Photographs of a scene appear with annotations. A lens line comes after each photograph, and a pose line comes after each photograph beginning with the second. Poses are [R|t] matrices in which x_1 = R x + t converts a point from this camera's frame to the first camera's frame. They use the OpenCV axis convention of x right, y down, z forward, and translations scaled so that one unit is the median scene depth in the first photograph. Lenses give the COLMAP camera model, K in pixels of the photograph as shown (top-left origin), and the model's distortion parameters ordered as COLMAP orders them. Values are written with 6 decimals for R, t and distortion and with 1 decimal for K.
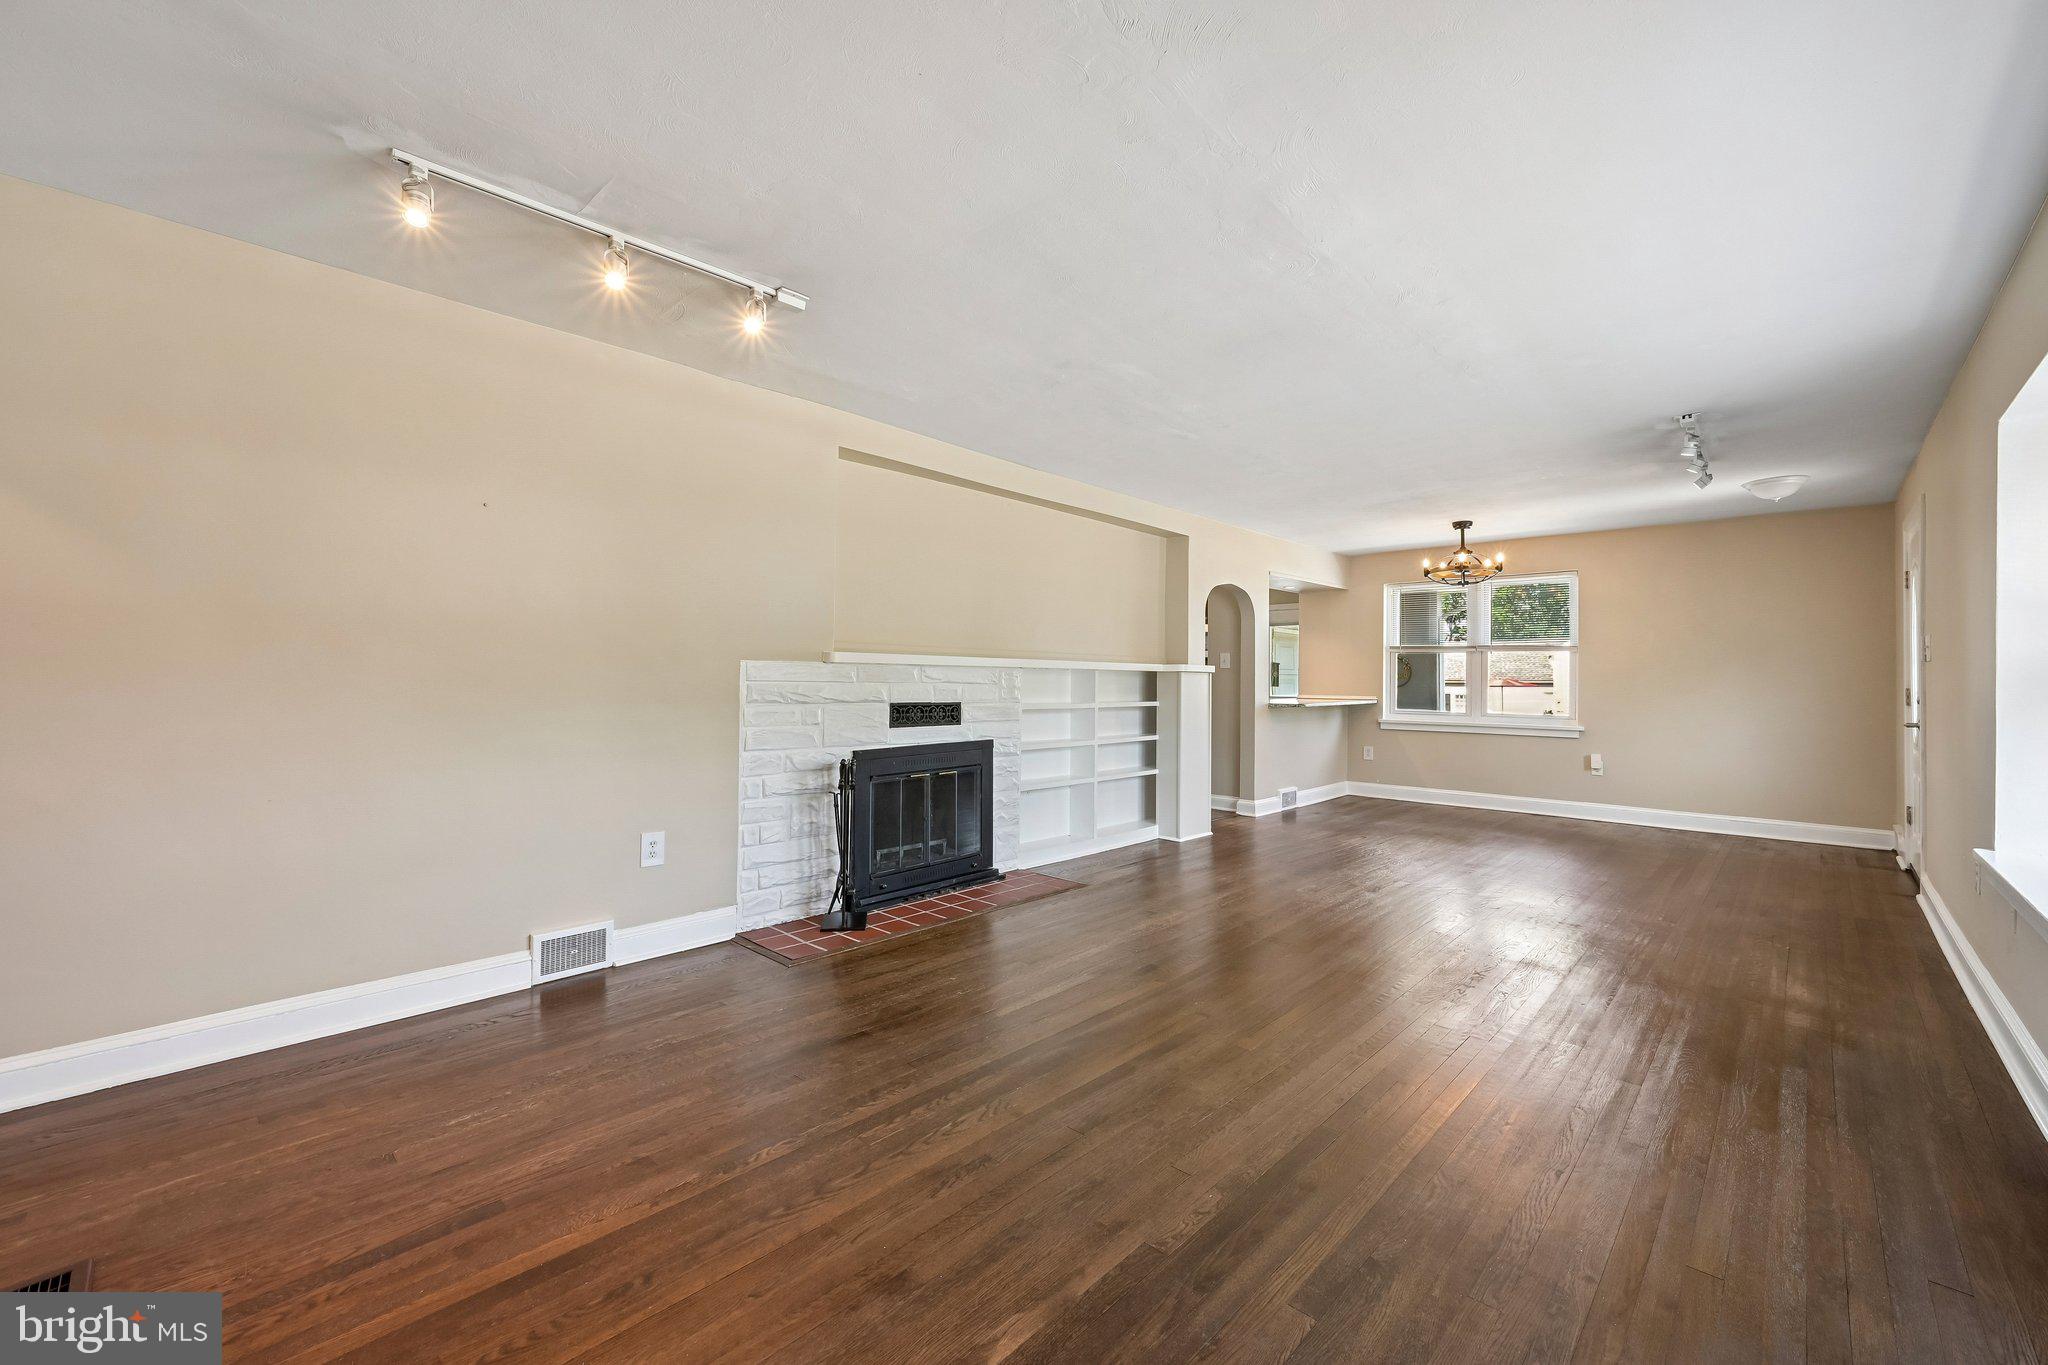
lens RADIAL K [[826.8, 0, 1024.3], [0, 826.8, 668.7], [0, 0, 1]] dist [0.001594, 0.000225]
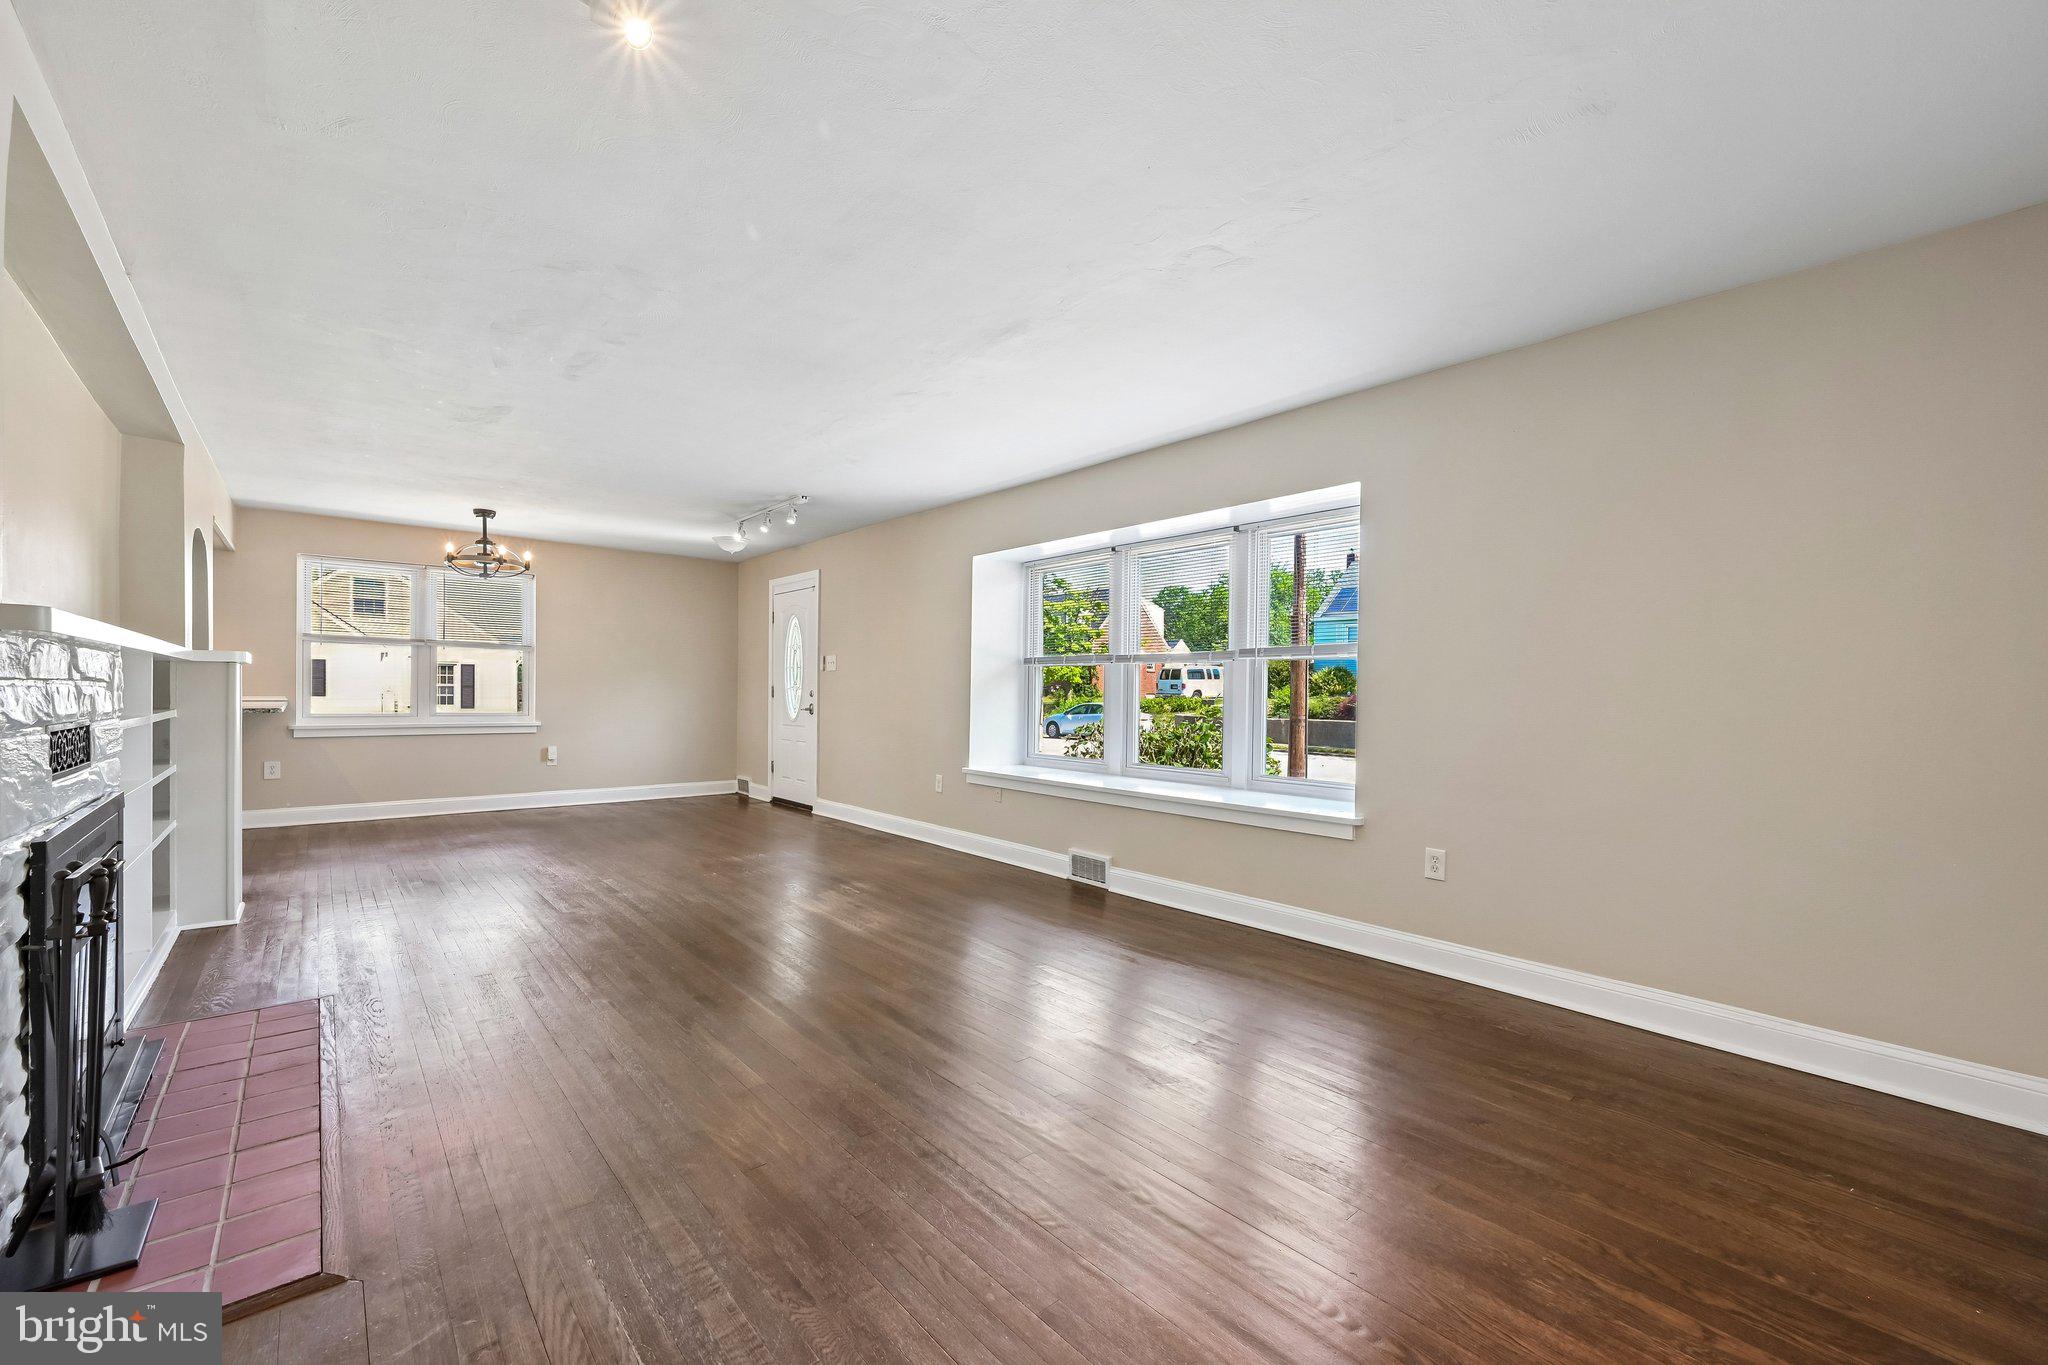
lens RADIAL K [[821.5, 0, 1039.1], [0, 821.5, 700.1], [0, 0, 1]] dist [0.000282, -0.000040]
pose [[0.093134, -0.019618, 0.995460, -0.347853], [-0.025817, 0.999422, 0.022112, 0.002215], [-0.995319, -0.027759, 0.092574, 0.275410]]
